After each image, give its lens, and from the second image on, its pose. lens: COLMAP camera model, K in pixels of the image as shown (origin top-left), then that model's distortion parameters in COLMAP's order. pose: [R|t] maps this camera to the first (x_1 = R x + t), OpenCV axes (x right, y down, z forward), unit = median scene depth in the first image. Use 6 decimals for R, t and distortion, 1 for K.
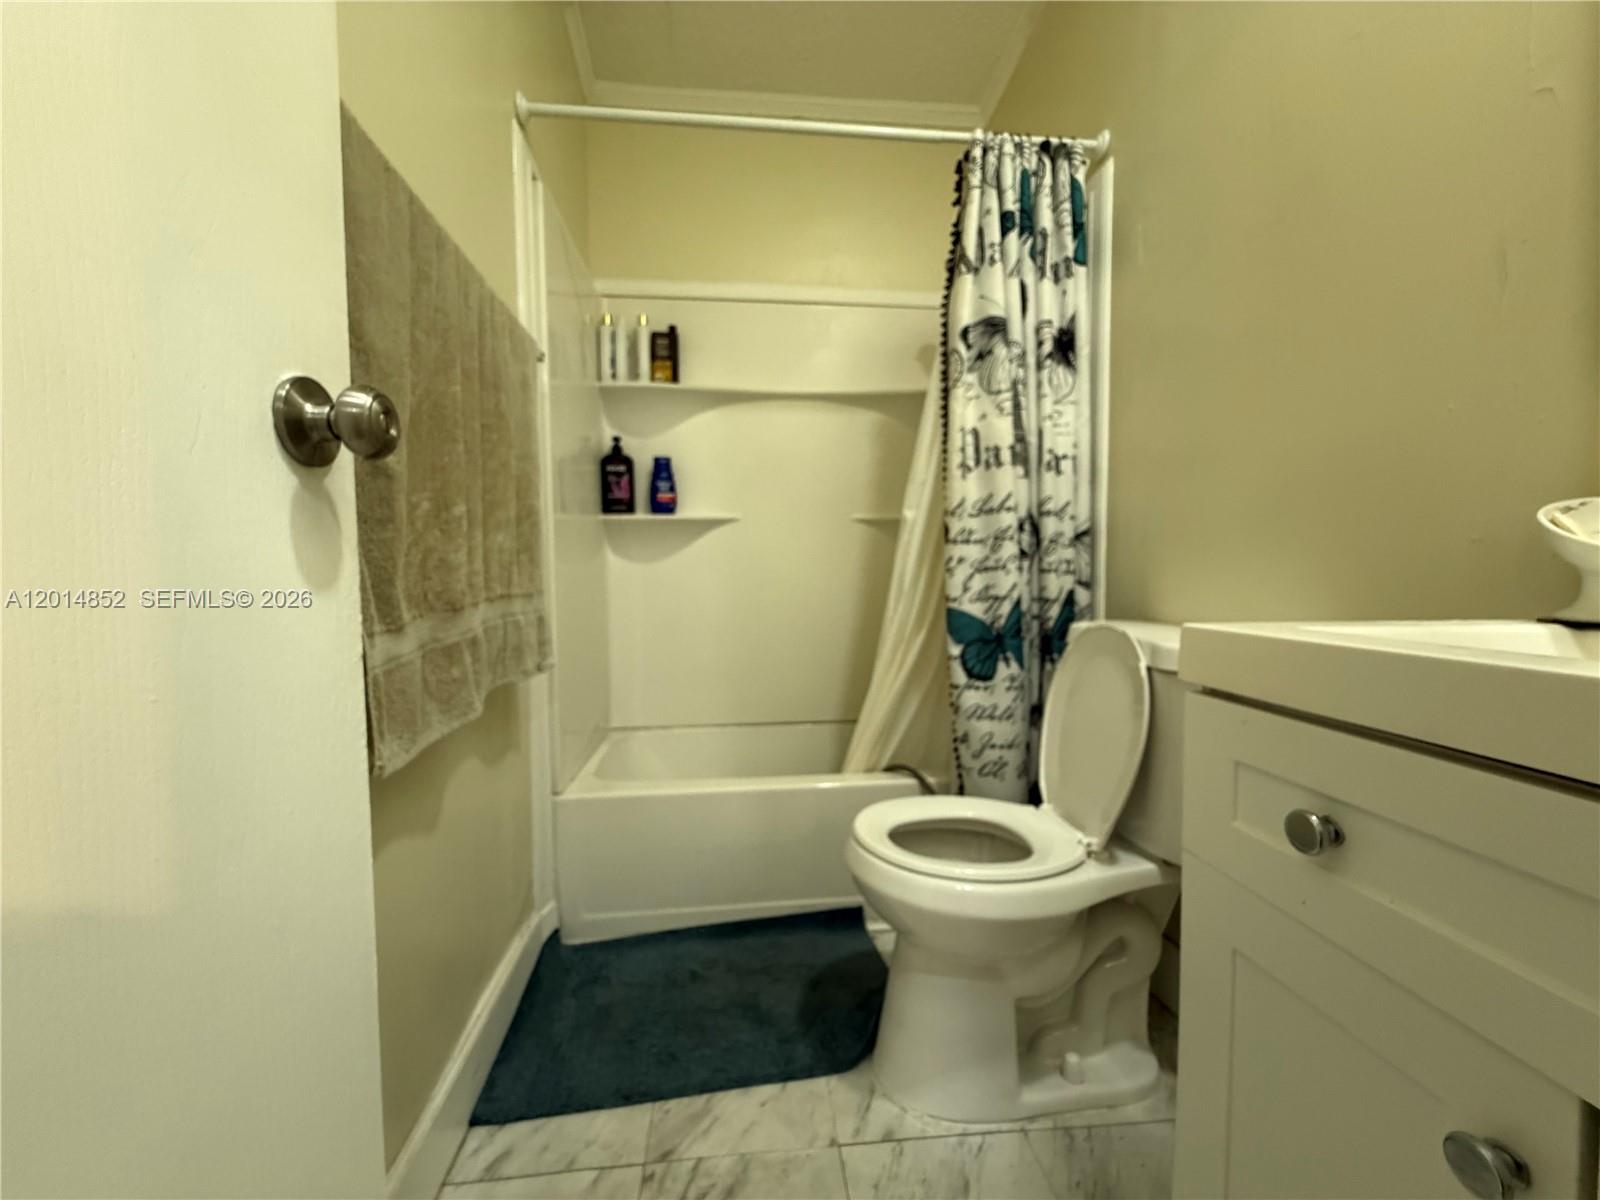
lens RADIAL K [[639.2, 0, 796.9], [0, 639.2, 599.5], [0, 0, 1]] dist [0.000183, -0.000009]
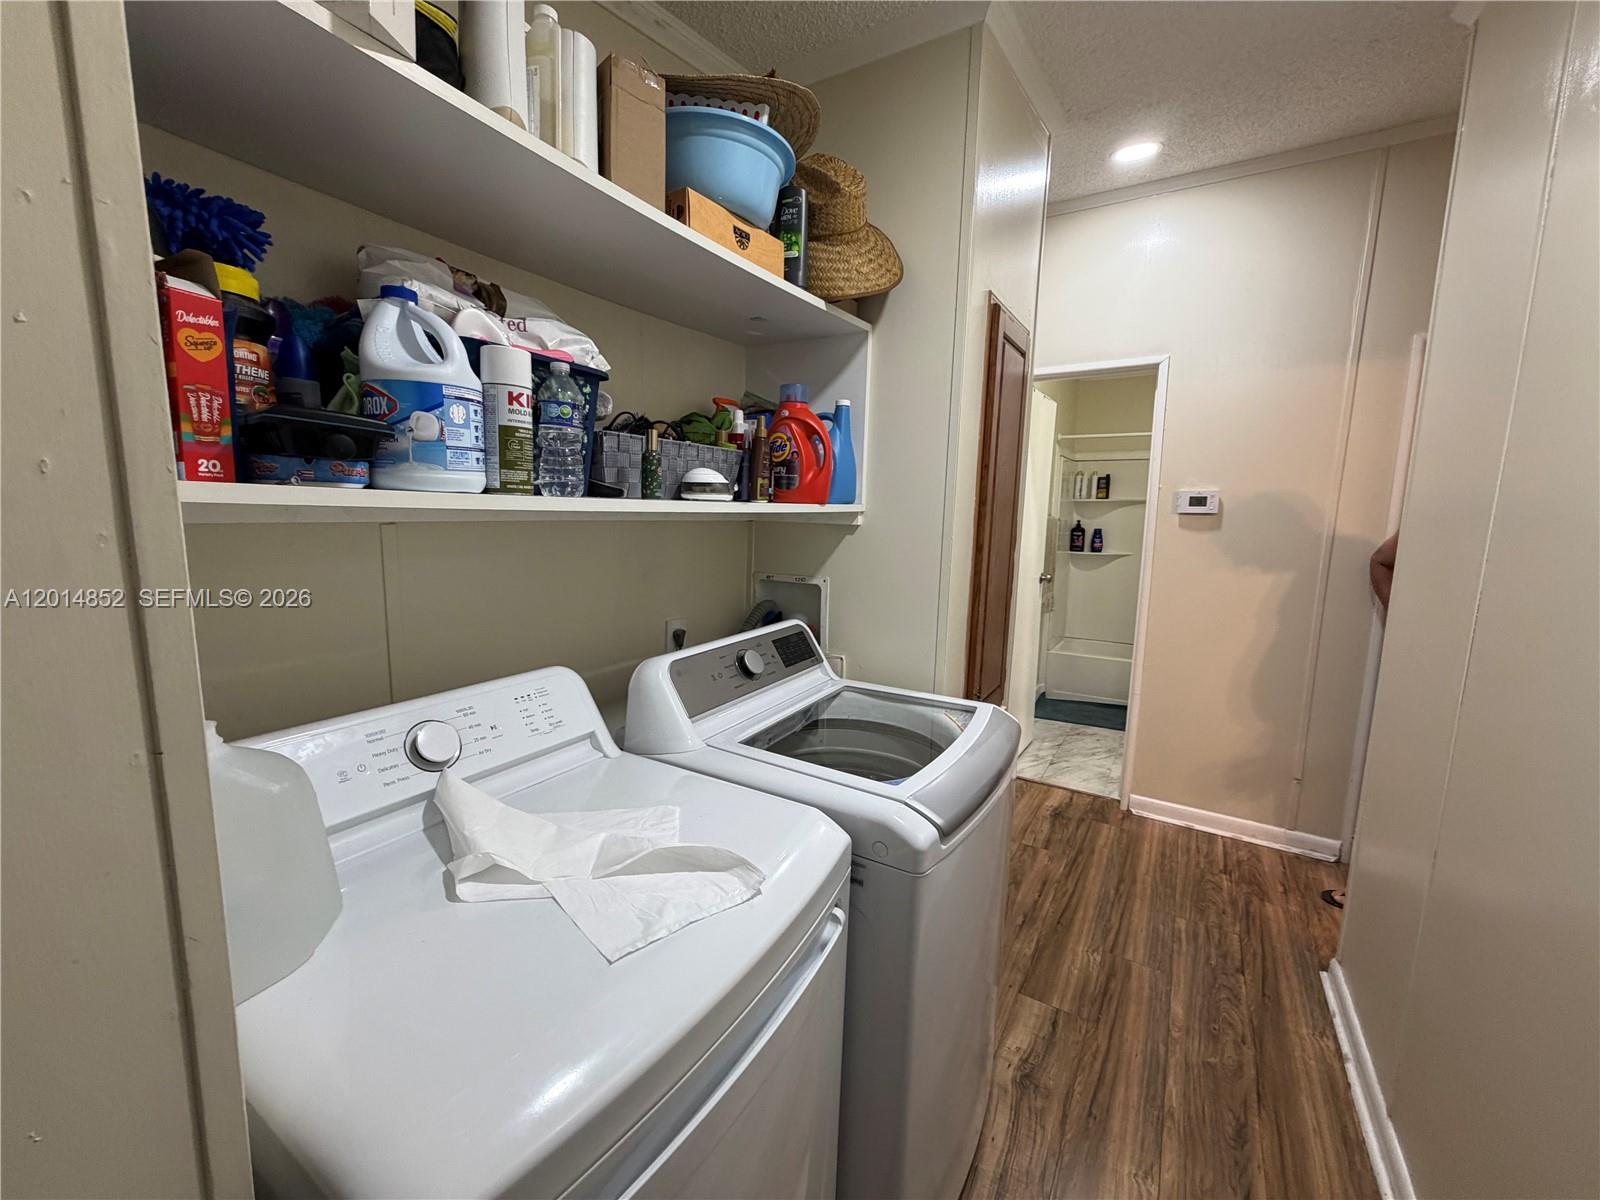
lens RADIAL K [[639.2, 0, 794.5], [0, 639.2, 595.8], [0, 0, 1]] dist [0.000183, -0.000009]
pose [[0.790107, 0.107094, -0.603540, 0.376004], [-0.054161, 0.992965, 0.105292, -0.163990], [0.610571, -0.050503, 0.790350, -1.657054]]
